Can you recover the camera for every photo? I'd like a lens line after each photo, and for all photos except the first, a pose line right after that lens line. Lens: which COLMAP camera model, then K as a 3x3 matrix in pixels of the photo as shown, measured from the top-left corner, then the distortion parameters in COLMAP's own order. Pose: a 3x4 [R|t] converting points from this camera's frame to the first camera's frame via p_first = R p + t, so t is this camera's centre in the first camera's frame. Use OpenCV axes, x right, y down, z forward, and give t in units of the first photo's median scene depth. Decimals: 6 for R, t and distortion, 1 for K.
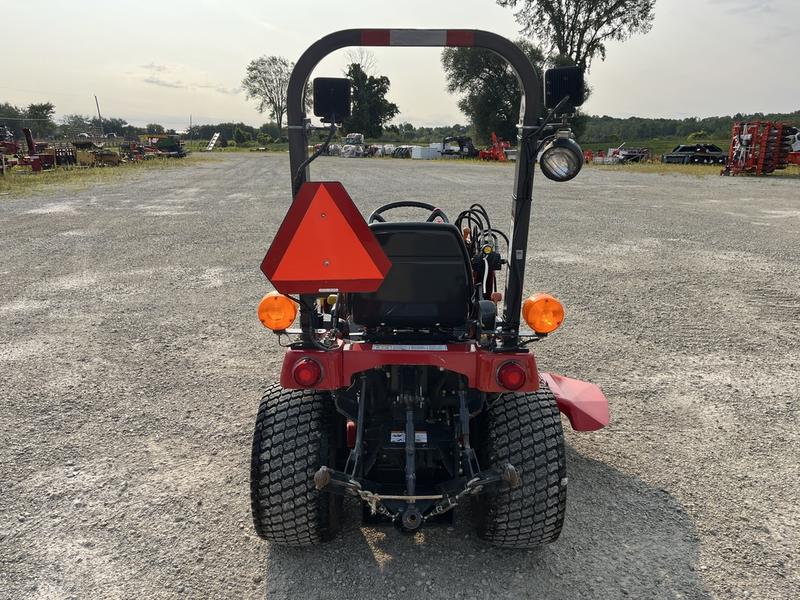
lens RADIAL K [[614.7, 0, 400.0], [0, 614.7, 300.0], [0, 0, 1]] dist [0.087824, -0.123192]
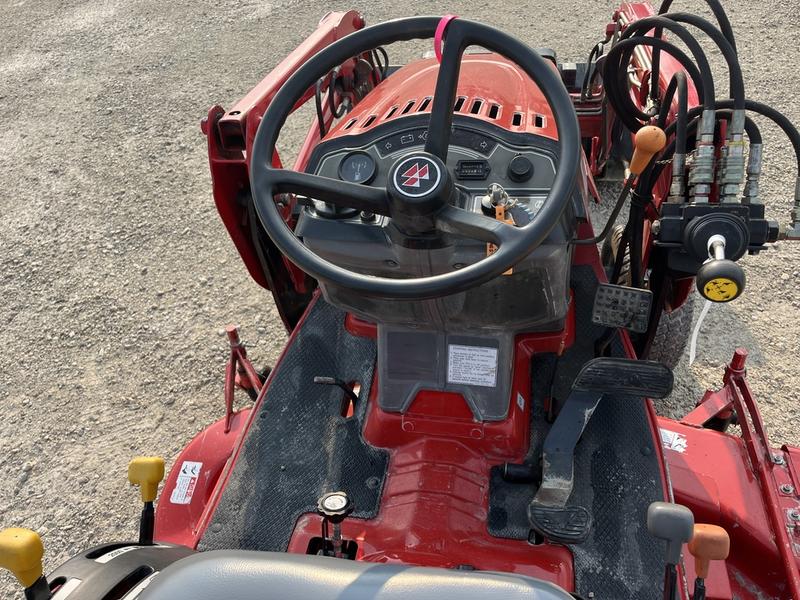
lens RADIAL K [[614.7, 0, 400.0], [0, 614.7, 300.0], [0, 0, 1]] dist [0.087824, -0.123192]
pose [[0.977110, 0.055333, -0.205413, 0.049528], [0.048188, 0.882912, 0.467058, -0.119450], [0.207205, -0.466266, 0.860036, 0.513151]]
